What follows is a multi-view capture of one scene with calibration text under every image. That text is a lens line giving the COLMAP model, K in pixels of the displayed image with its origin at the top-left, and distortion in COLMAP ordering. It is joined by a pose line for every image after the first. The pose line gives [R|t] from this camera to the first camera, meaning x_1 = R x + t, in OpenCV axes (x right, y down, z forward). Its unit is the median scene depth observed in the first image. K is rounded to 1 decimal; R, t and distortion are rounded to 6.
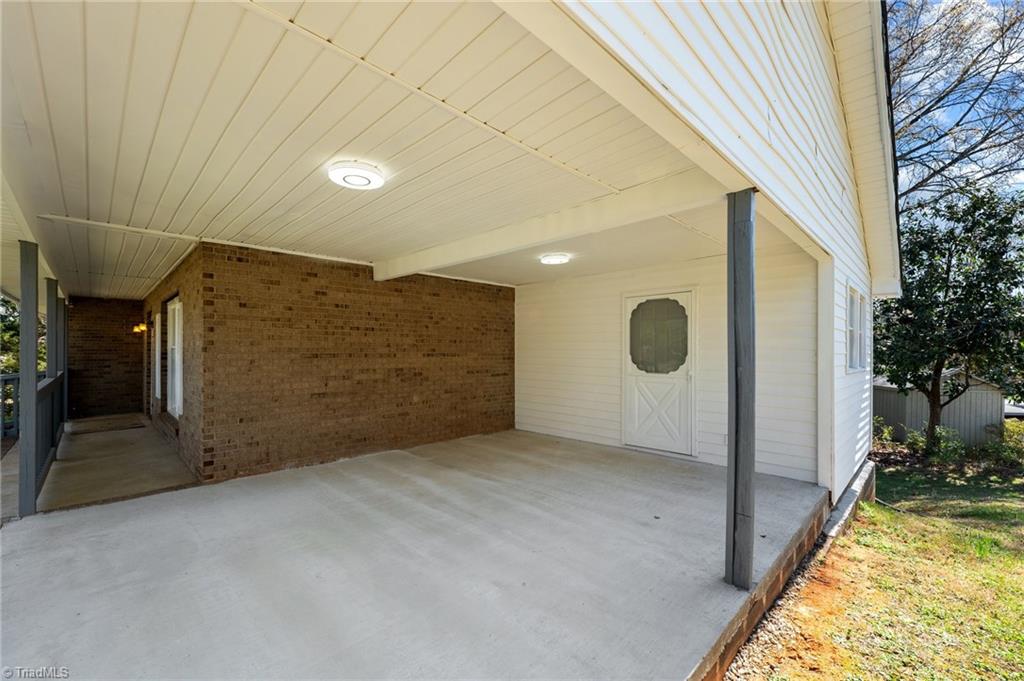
lens RADIAL K [[421.2, 0, 511.1], [0, 421.2, 344.4], [0, 0, 1]] dist [0.001863, 0.000044]
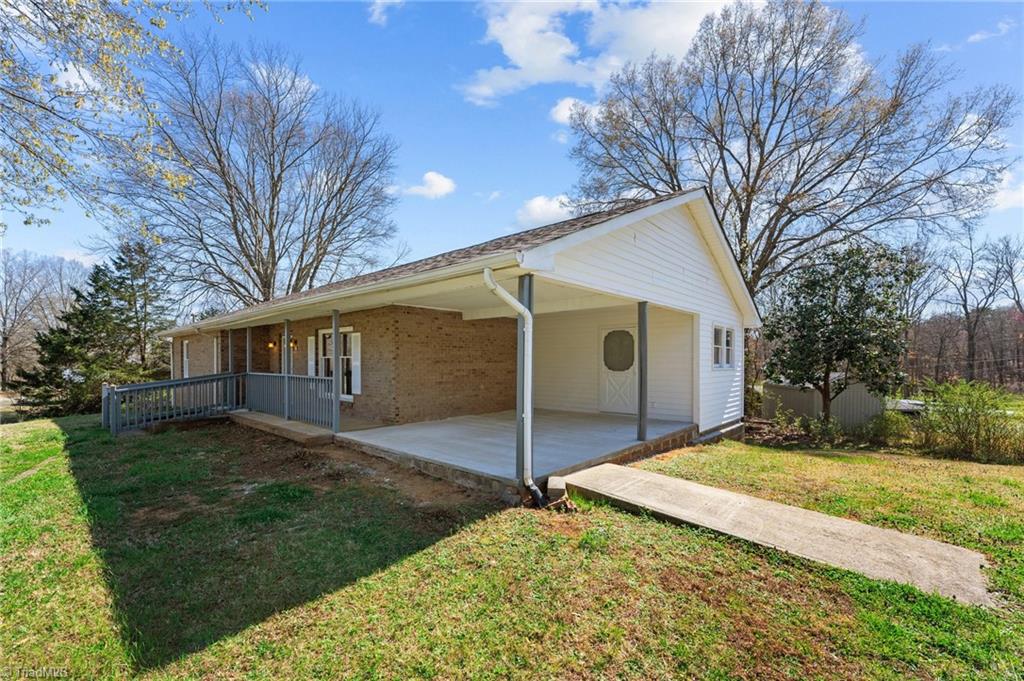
lens RADIAL K [[421.2, 0, 512.8], [0, 421.2, 351.1], [0, 0, 1]] dist [0.001863, 0.000044]
pose [[0.998312, -0.001610, 0.058055, -0.225190], [0.002072, 0.999967, -0.007887, -0.004672], [-0.058041, 0.007994, 0.998282, -0.830069]]
